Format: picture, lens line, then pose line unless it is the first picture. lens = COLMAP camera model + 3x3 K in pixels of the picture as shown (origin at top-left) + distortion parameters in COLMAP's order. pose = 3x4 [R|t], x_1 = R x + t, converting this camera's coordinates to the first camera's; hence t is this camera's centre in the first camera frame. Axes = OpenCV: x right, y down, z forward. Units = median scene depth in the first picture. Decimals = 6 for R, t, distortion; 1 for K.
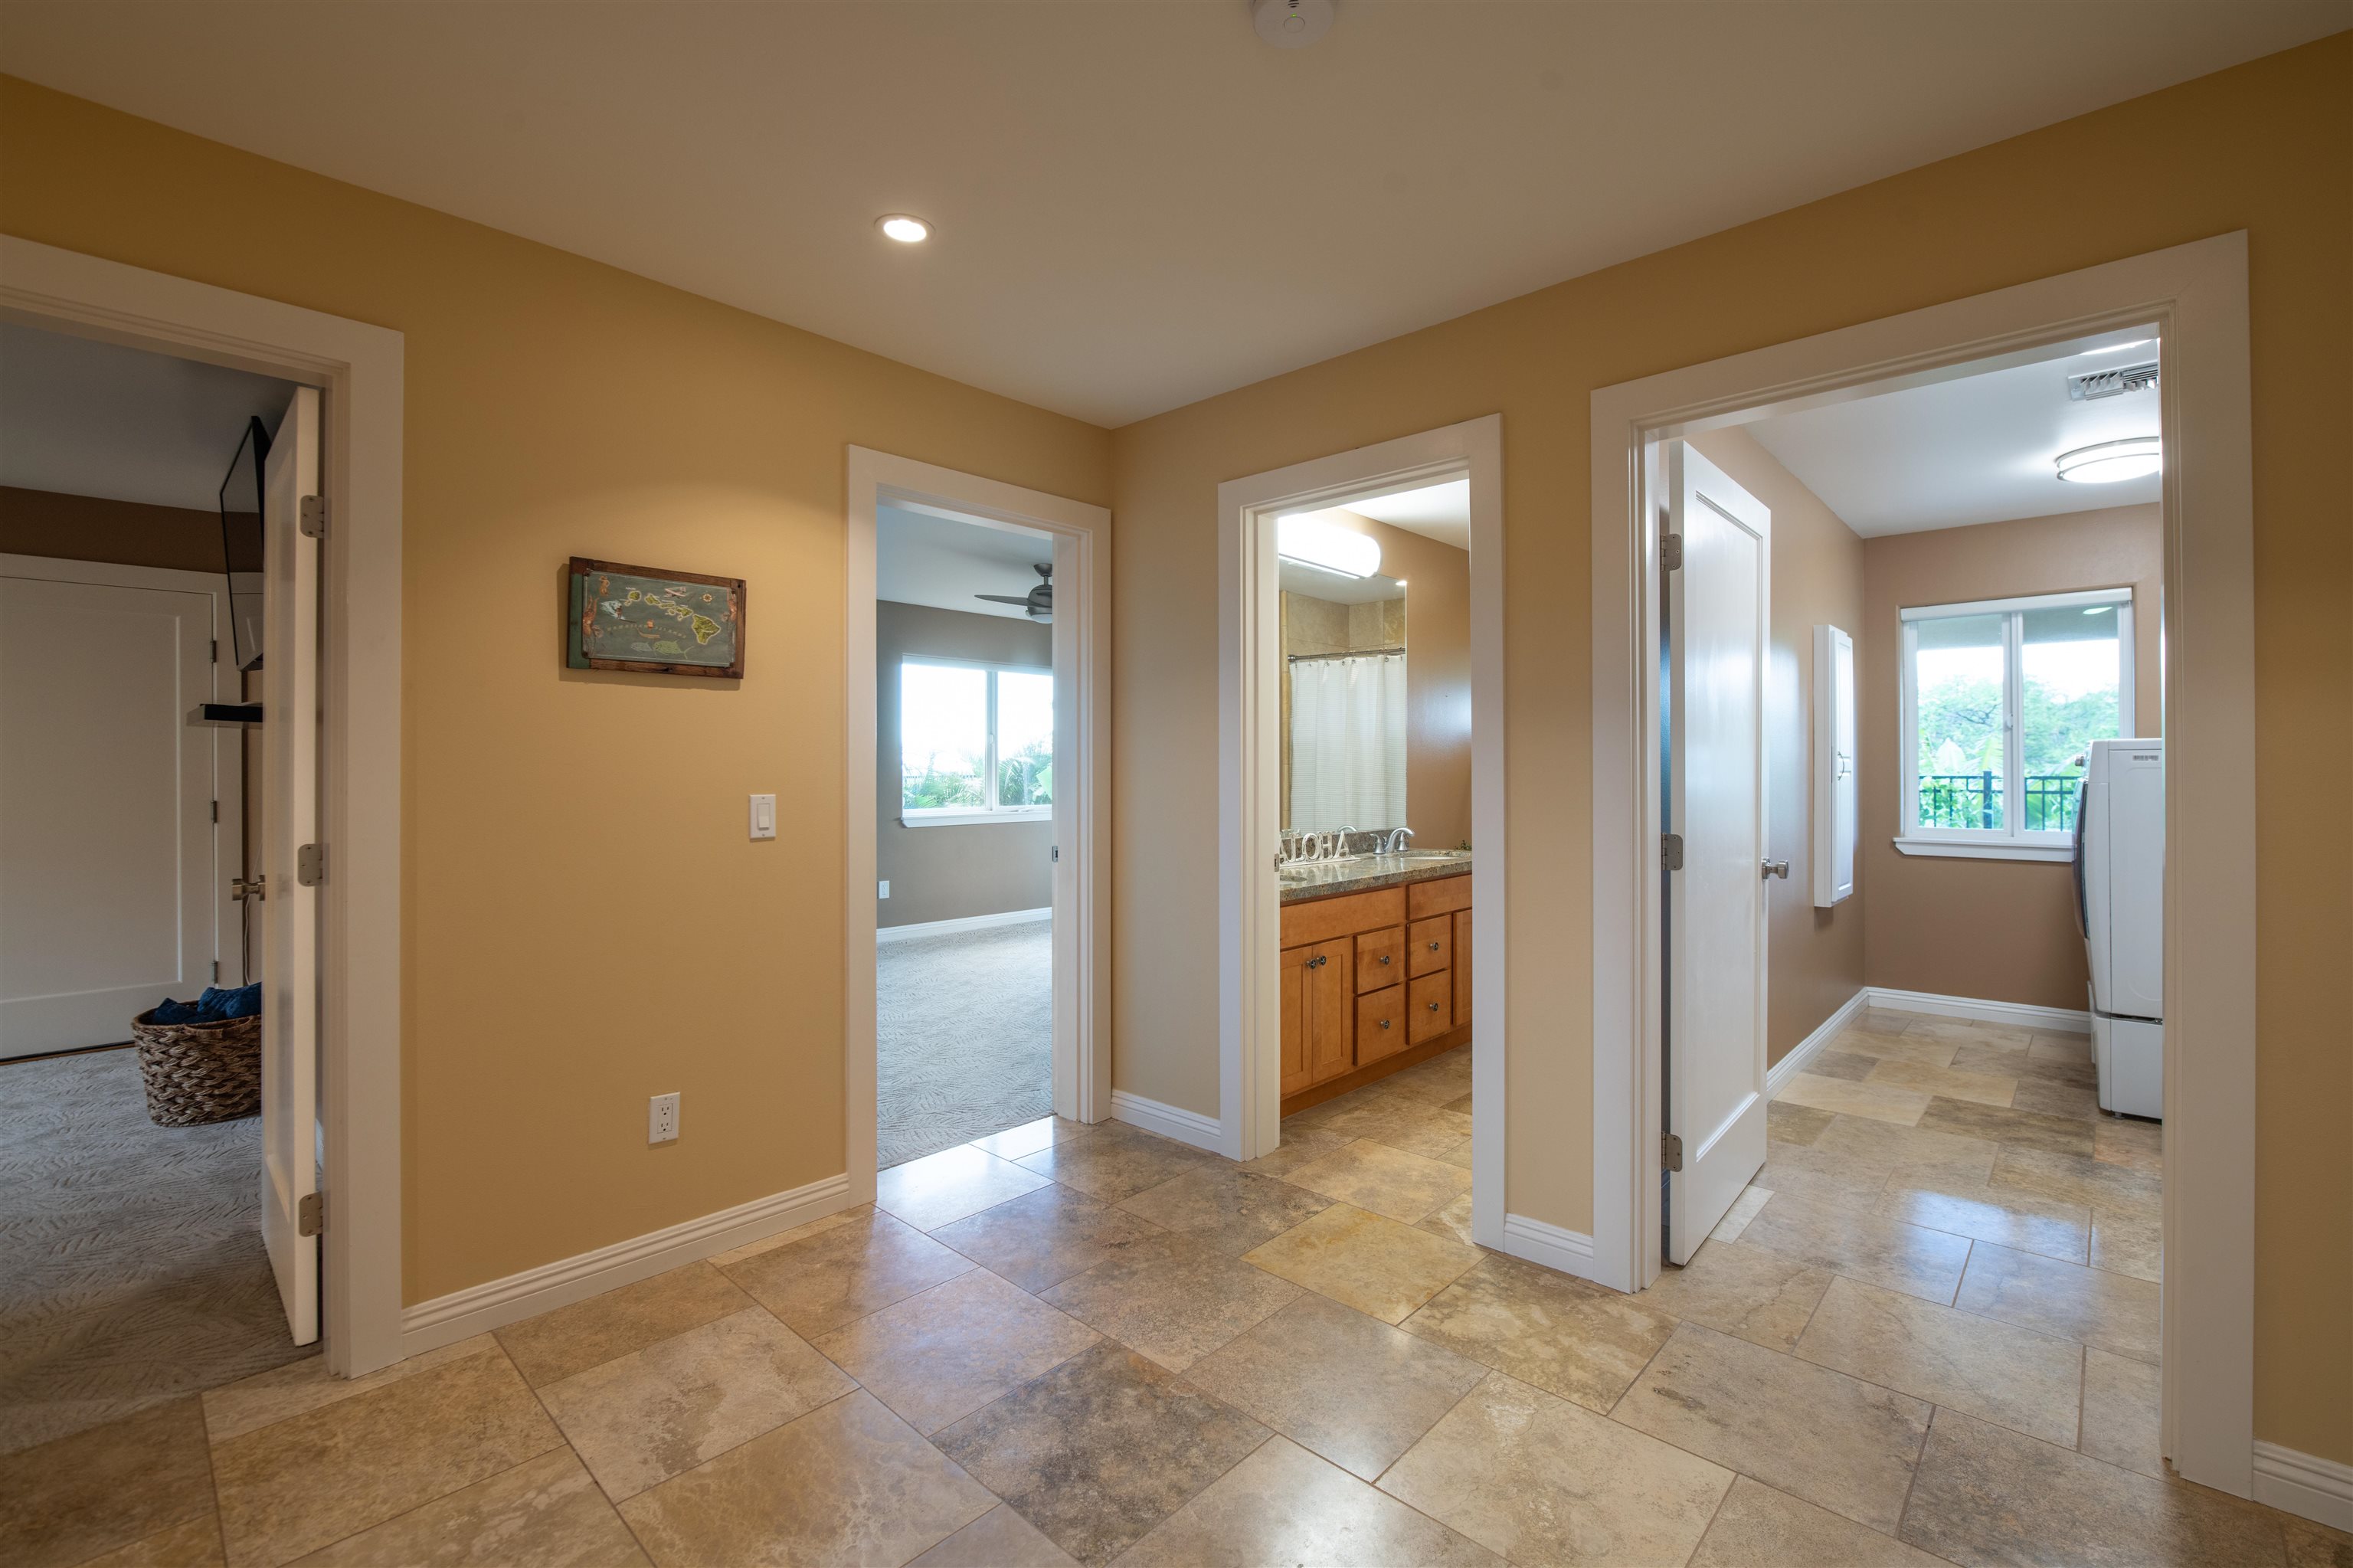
lens RADIAL K [[1005.2, 0, 1177.9], [0, 1005.2, 766.9], [0, 0, 1]] dist [-0.013323, 0.000347]
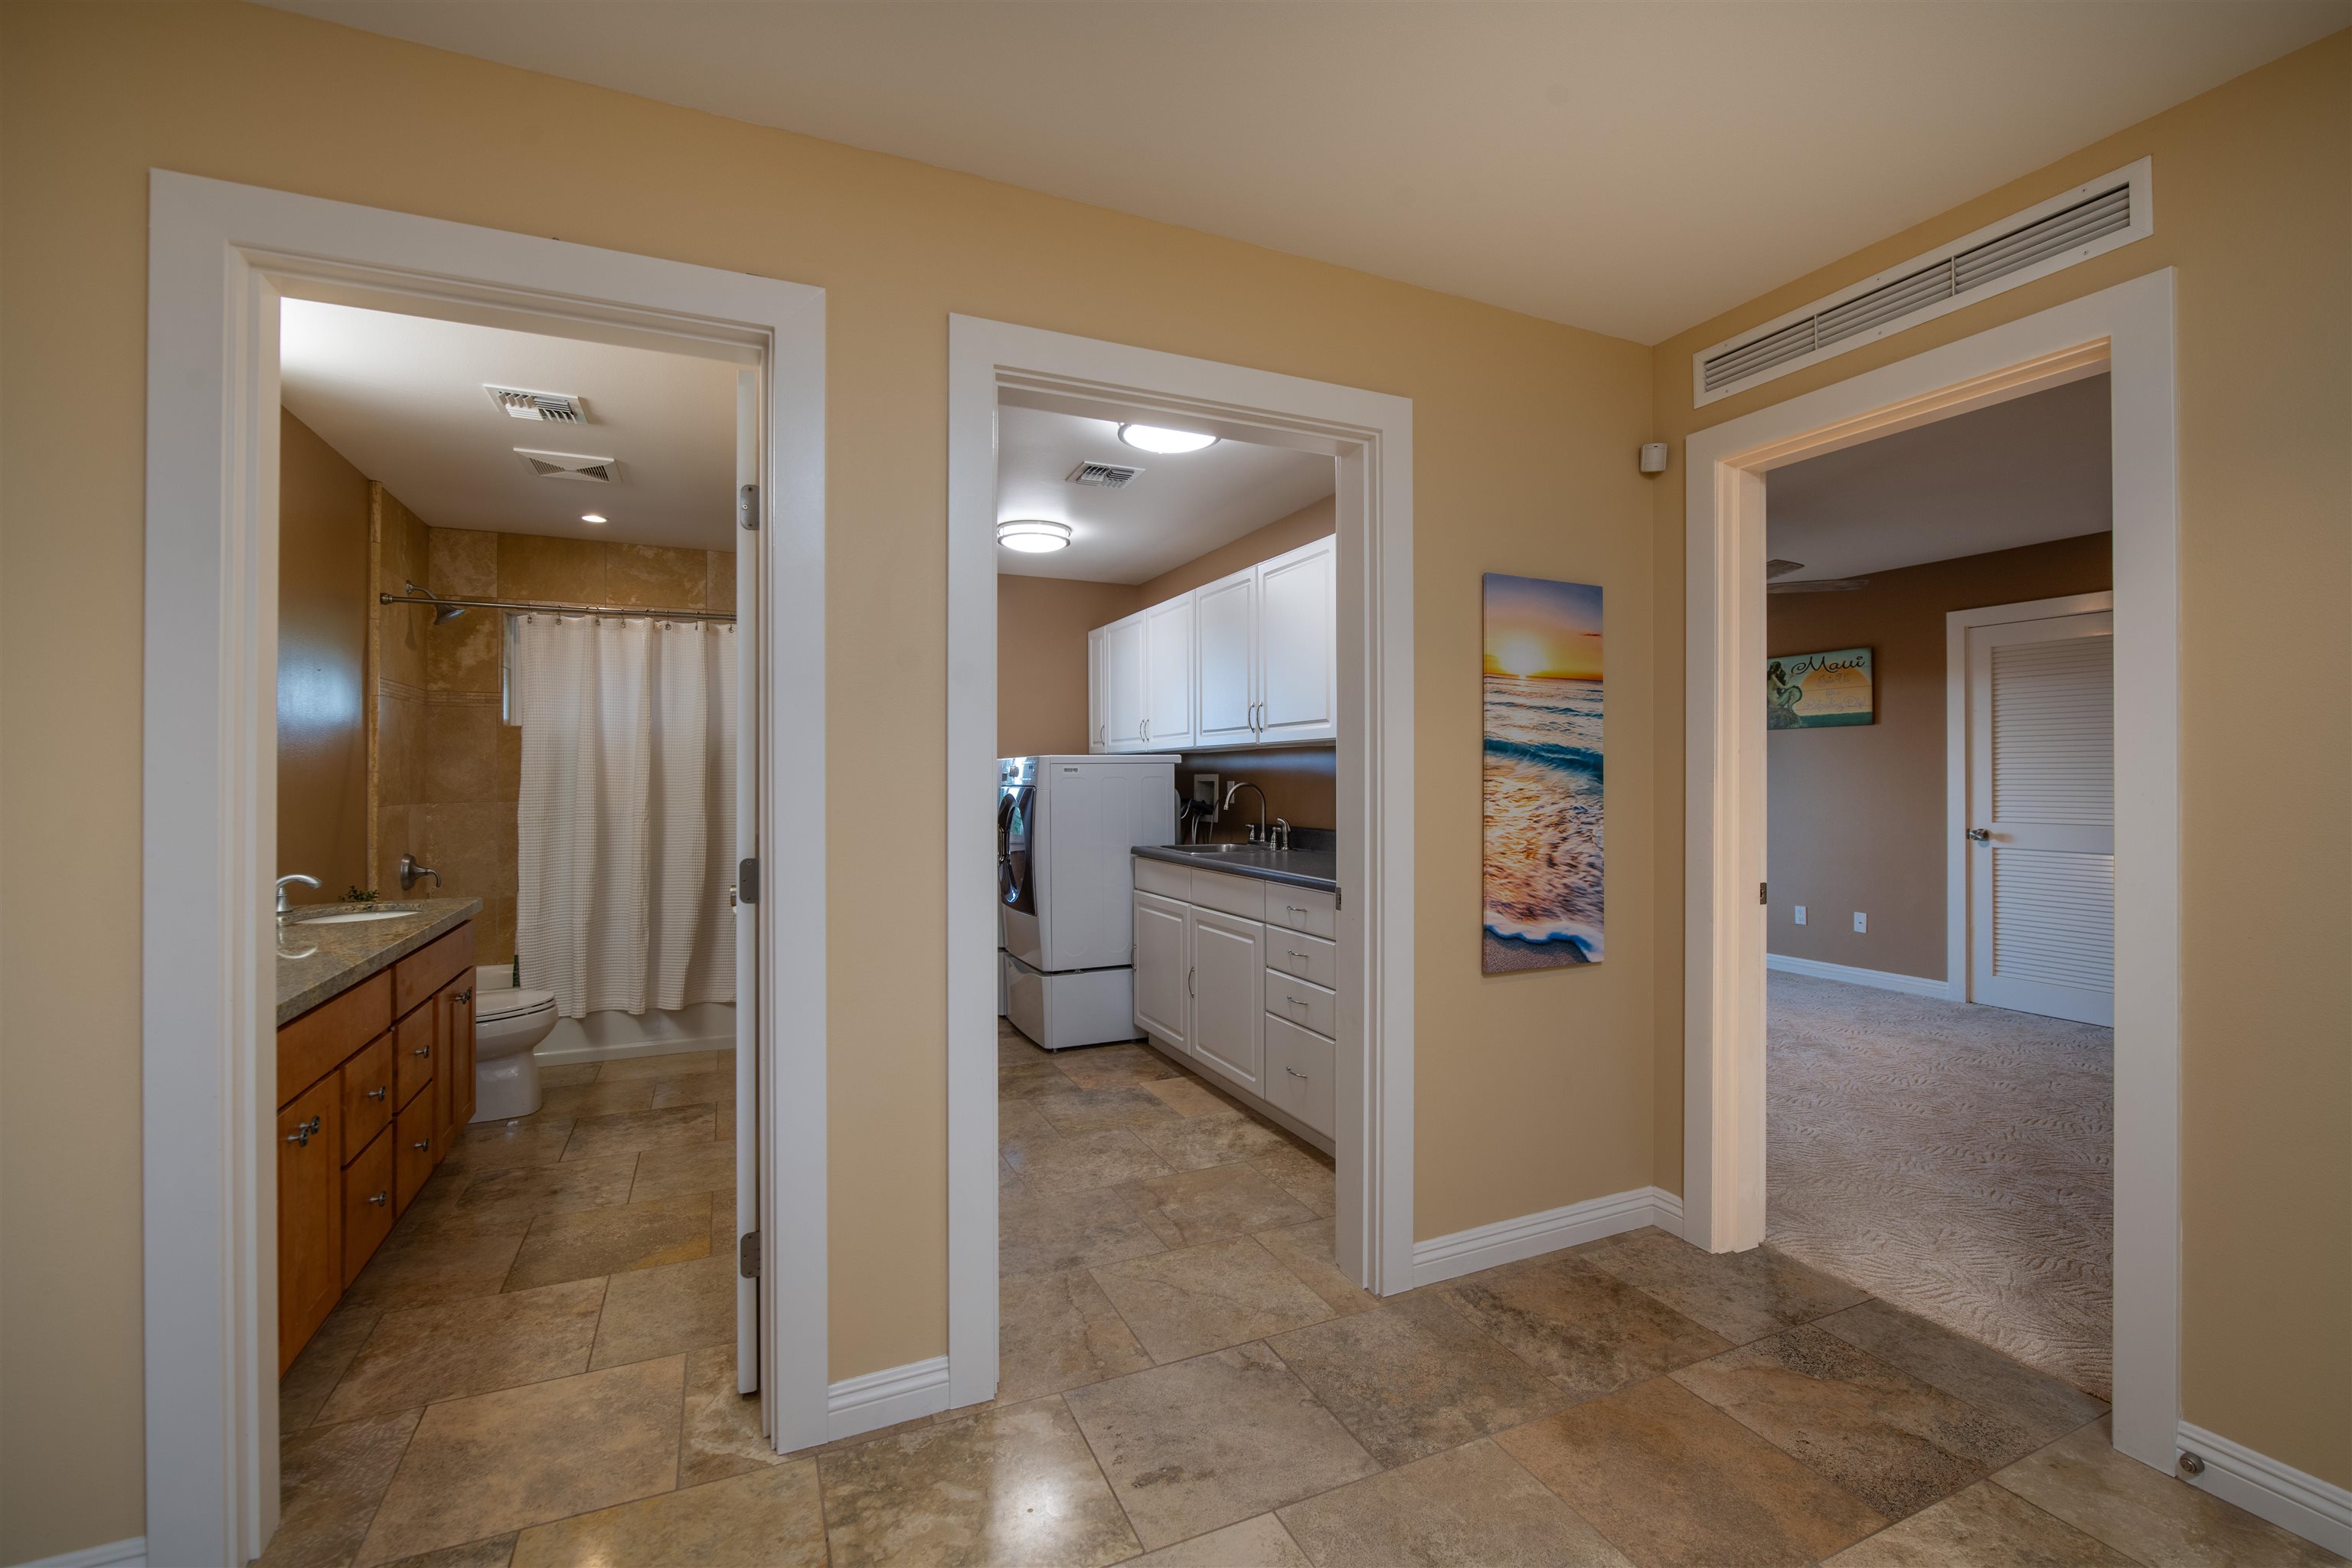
lens RADIAL K [[1004.8, 0, 1177.4], [0, 1004.8, 766.9], [0, 0, 1]] dist [-0.013323, 0.000347]
pose [[0.384468, 0.011181, 0.923071, -0.190141], [0.000211, 0.999926, -0.012200, 0.002256], [-0.923138, 0.004885, 0.384437, 0.366743]]
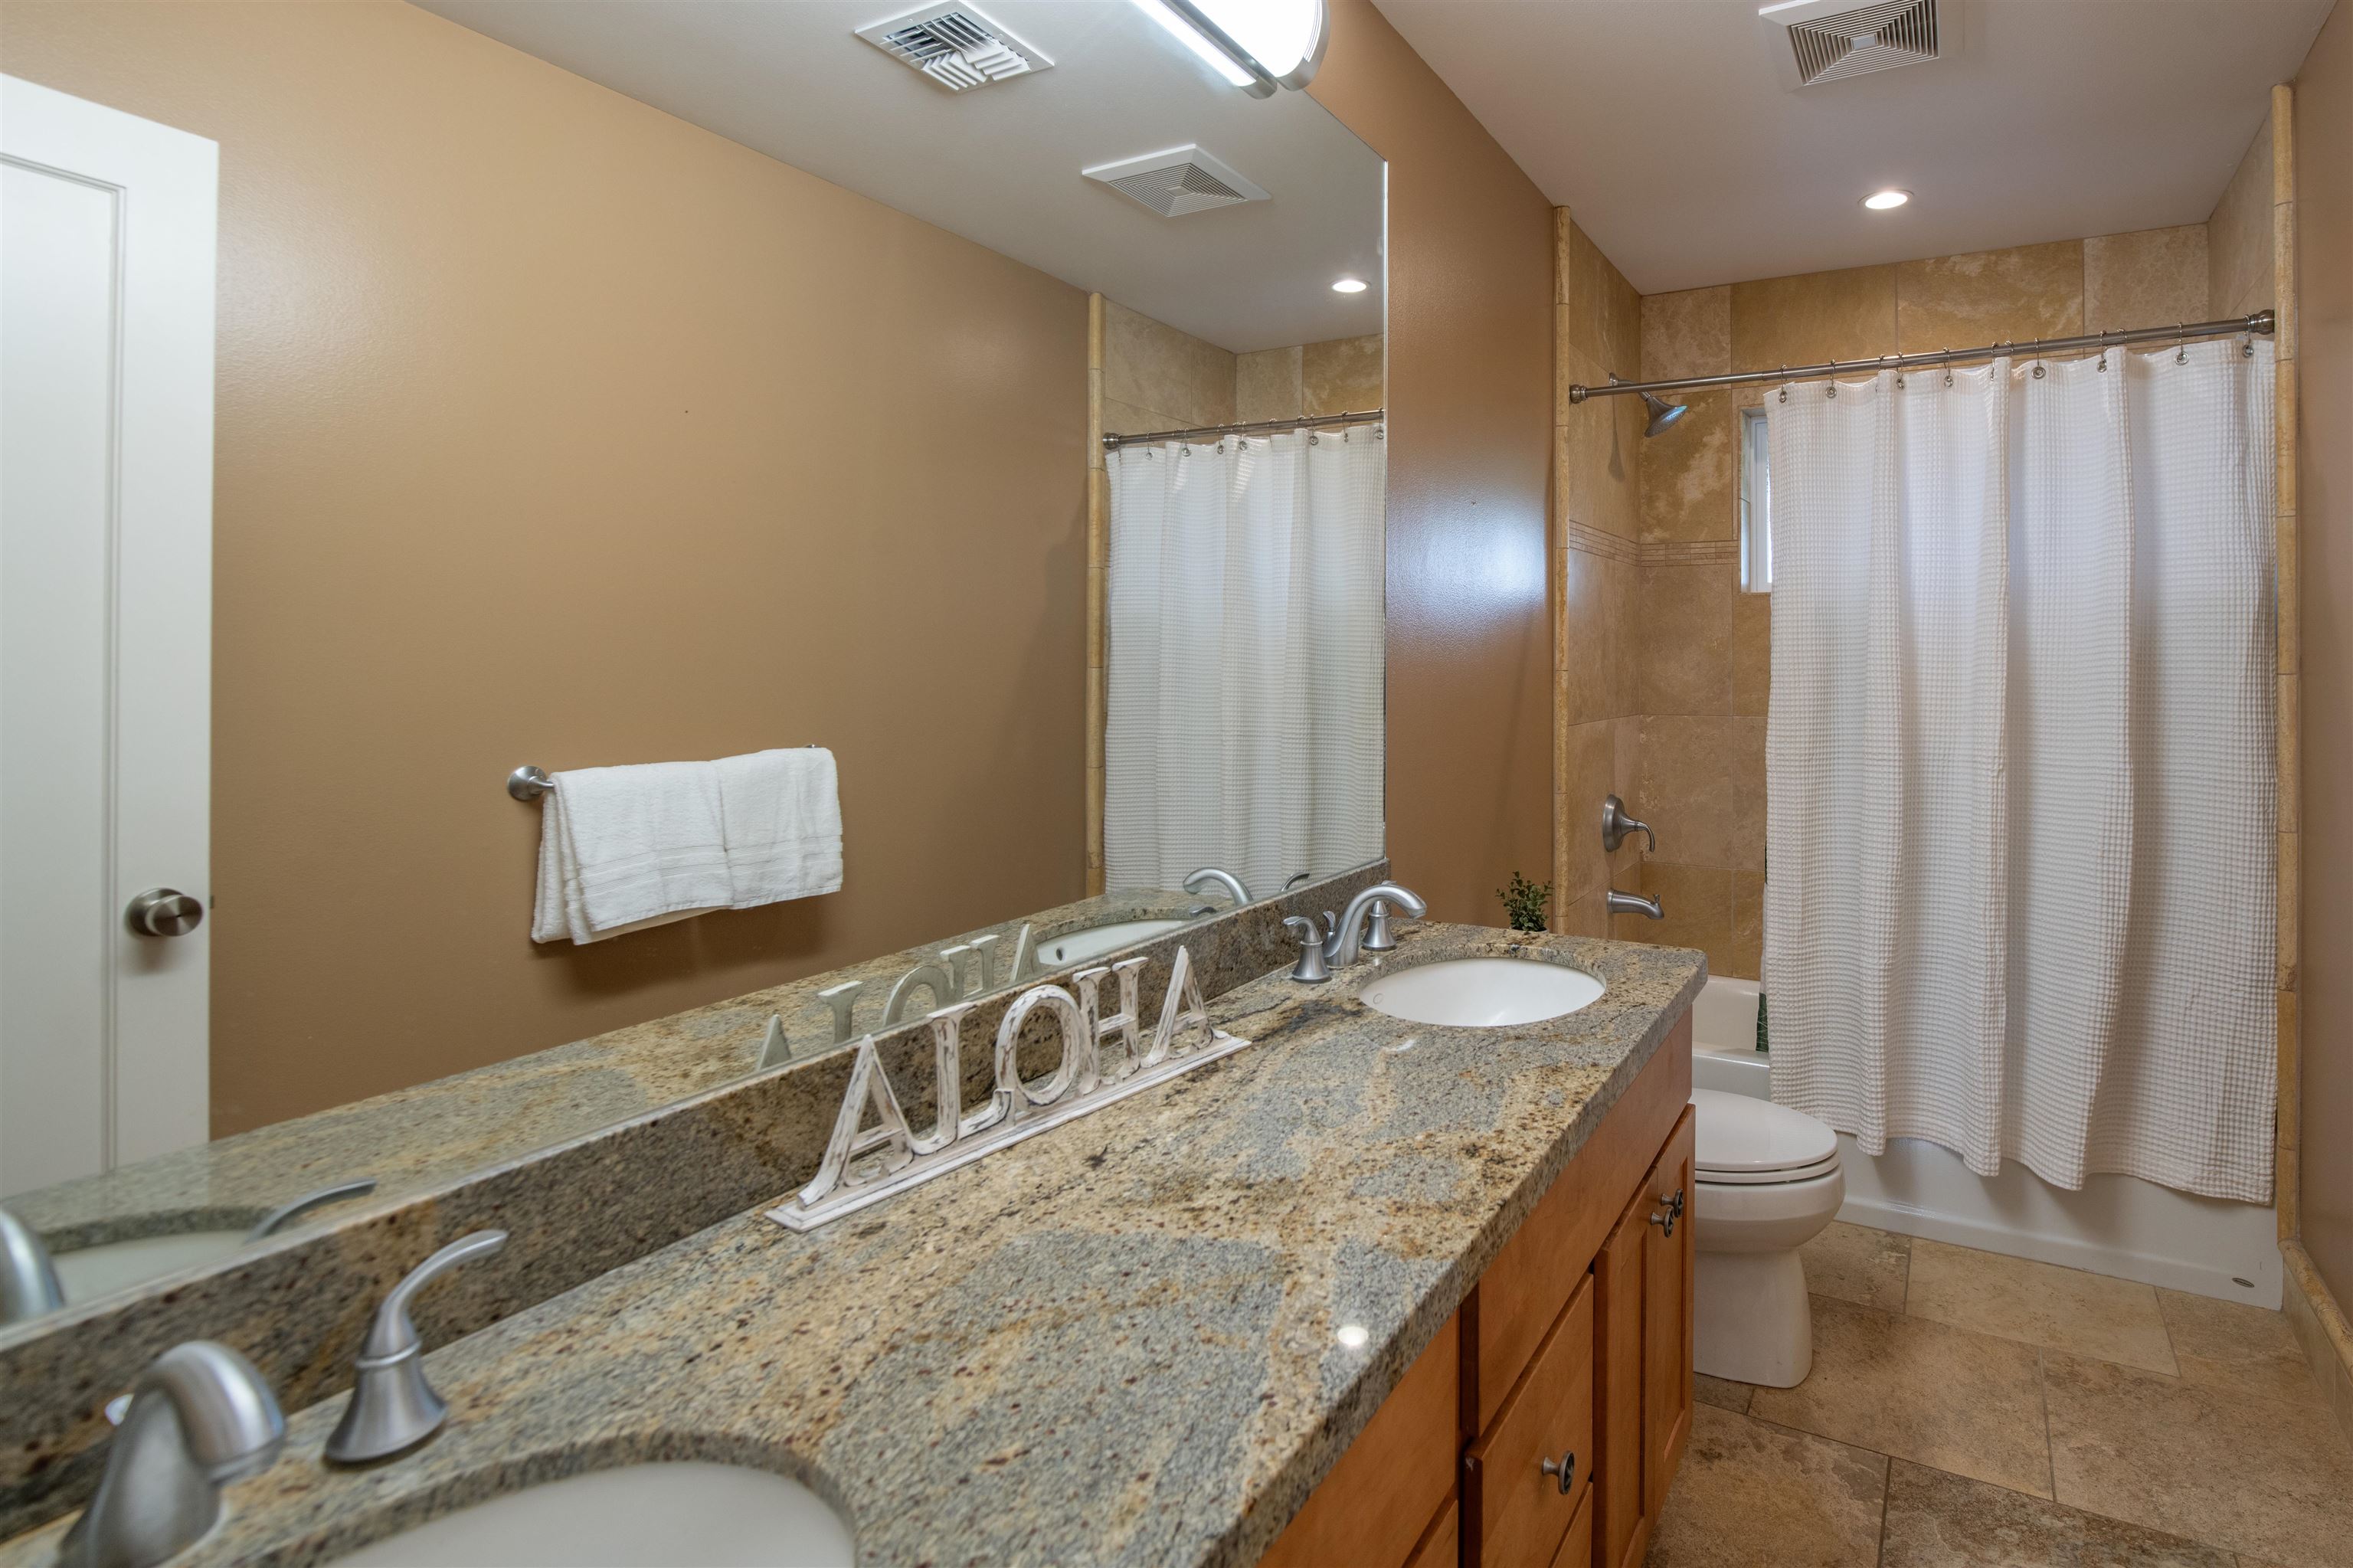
lens RADIAL K [[1161.9, 0, 1400.8], [0, 1161.9, 653.9], [0, 0, 1]] dist [-0.013097, 0.000337]
pose [[0.954640, 0.006459, 0.297692, 0.169858], [-0.004943, 0.999971, -0.005845, -0.013619], [-0.297721, 0.004108, 0.954644, 0.923850]]
